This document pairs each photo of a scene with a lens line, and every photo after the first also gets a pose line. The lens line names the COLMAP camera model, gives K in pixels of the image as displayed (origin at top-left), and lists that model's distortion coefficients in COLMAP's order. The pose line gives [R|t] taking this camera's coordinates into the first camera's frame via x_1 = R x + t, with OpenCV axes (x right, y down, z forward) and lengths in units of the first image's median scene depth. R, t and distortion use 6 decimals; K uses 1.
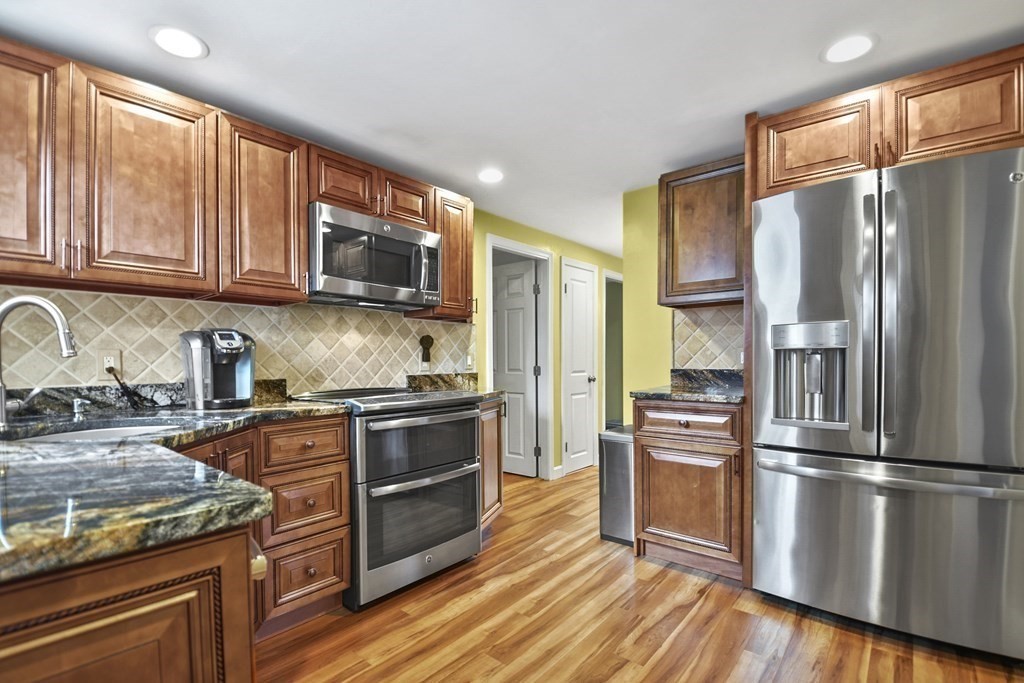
lens RADIAL K [[463.0, 0, 511.5], [0, 463.0, 372.7], [0, 0, 1]] dist [-0.023213, -0.000429]
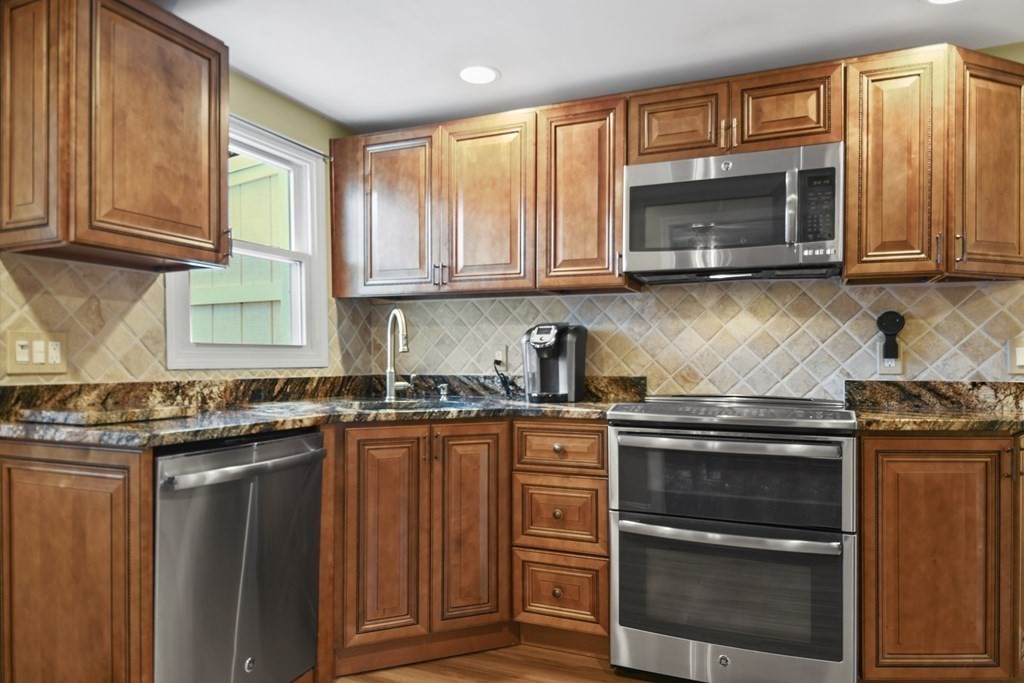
lens RADIAL K [[661.5, 0, 513.6], [0, 661.5, 356.8], [0, 0, 1]] dist [0.038824, 0.000521]
pose [[0.306876, 0.008589, -0.951711, 0.711874], [-0.026581, 0.999647, 0.000450, -0.020738], [0.951378, 0.025159, 0.306996, 0.473031]]
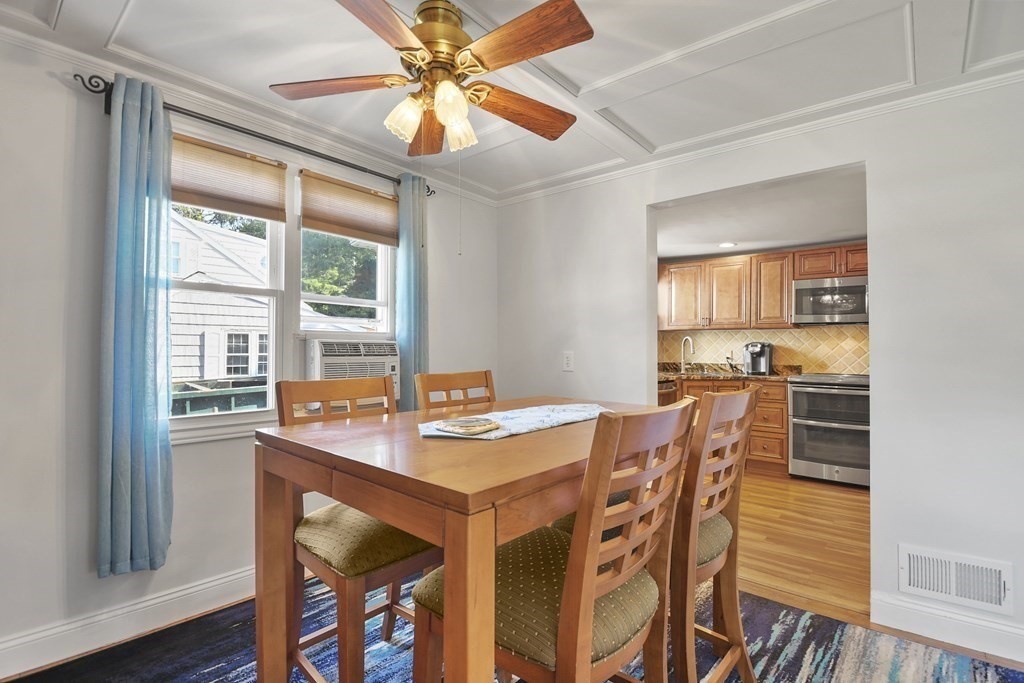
lens RADIAL K [[476.3, 0, 501.1], [0, 476.3, 341.2], [0, 0, 1]] dist [0.001232, -0.017278]
pose [[-0.020917, -0.005472, -0.999766, 1.872908], [-0.033073, 0.999442, -0.004779, -0.044568], [0.999234, 0.032965, -0.021087, -0.287613]]
